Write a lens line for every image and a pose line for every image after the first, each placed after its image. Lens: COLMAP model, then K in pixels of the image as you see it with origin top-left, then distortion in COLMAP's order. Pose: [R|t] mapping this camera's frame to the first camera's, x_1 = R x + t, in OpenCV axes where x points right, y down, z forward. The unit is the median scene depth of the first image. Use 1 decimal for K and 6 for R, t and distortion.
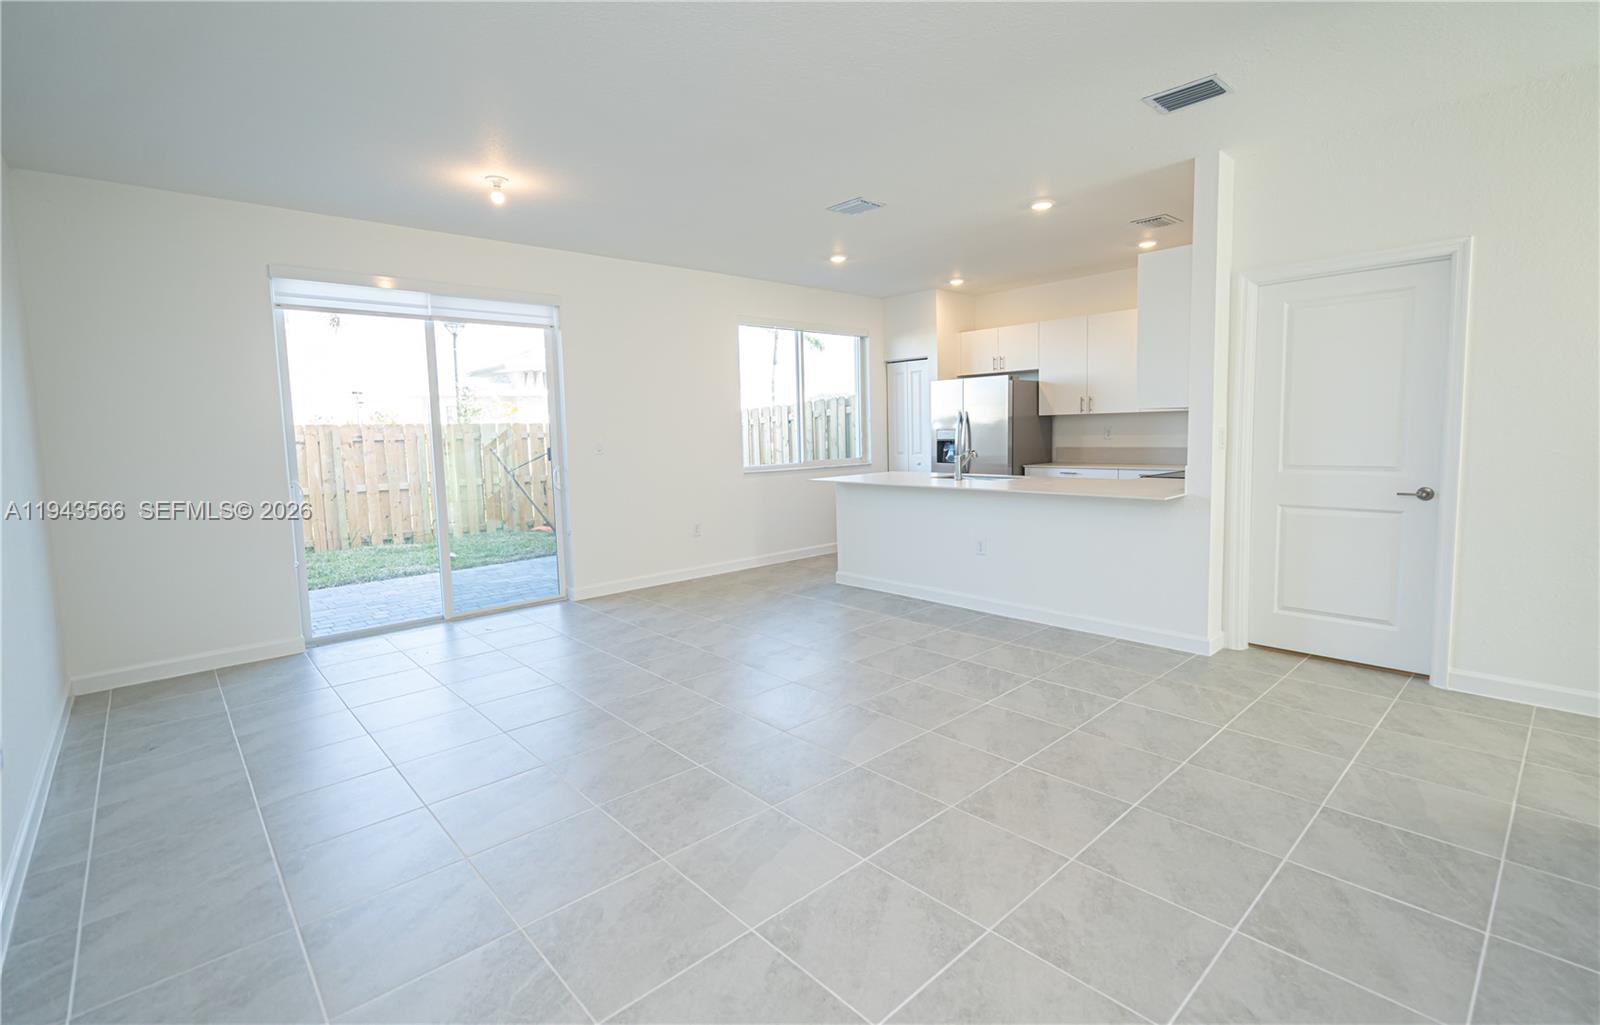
lens RADIAL K [[725.5, 0, 803.4], [0, 725.5, 498.4], [0, 0, 1]] dist [-0.008867, 0.003232]
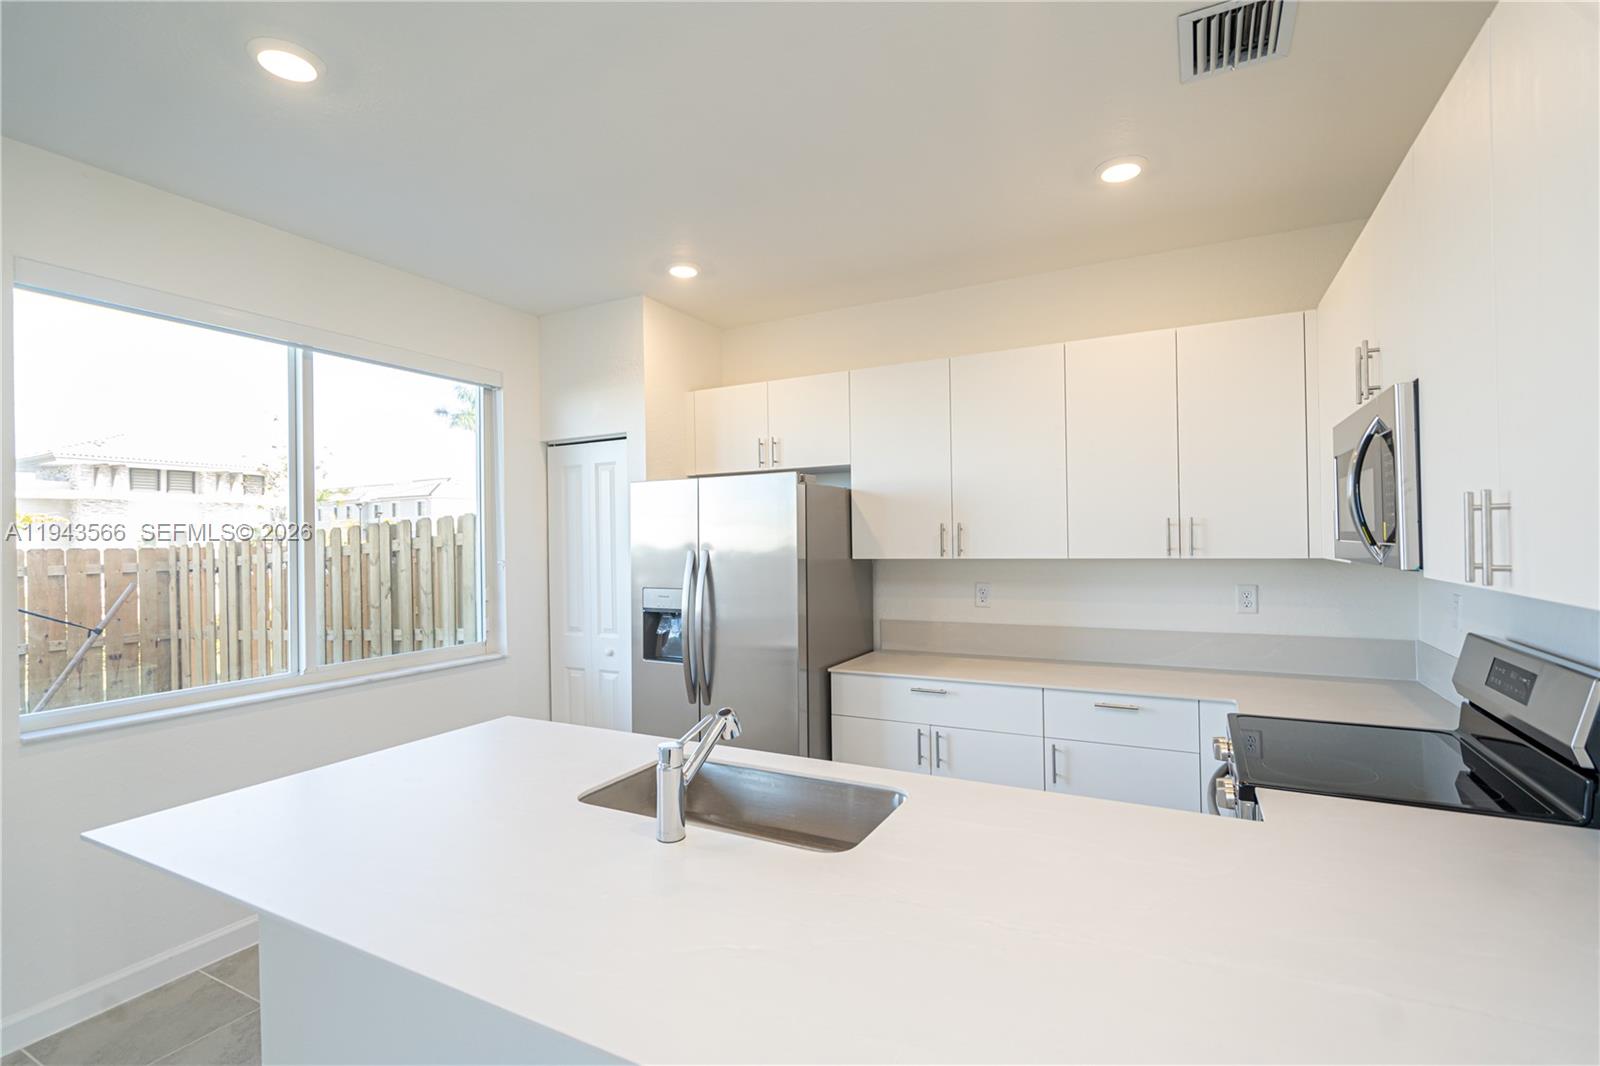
lens RADIAL K [[725.2, 0, 795.8], [0, 725.2, 541.1], [0, 0, 1]] dist [-0.001597, 0.001929]
pose [[0.943628, 0.013943, 0.330715, 0.124395], [0.020560, 0.994714, -0.100600, -0.076774], [-0.330369, 0.101729, 0.938354, 0.540405]]
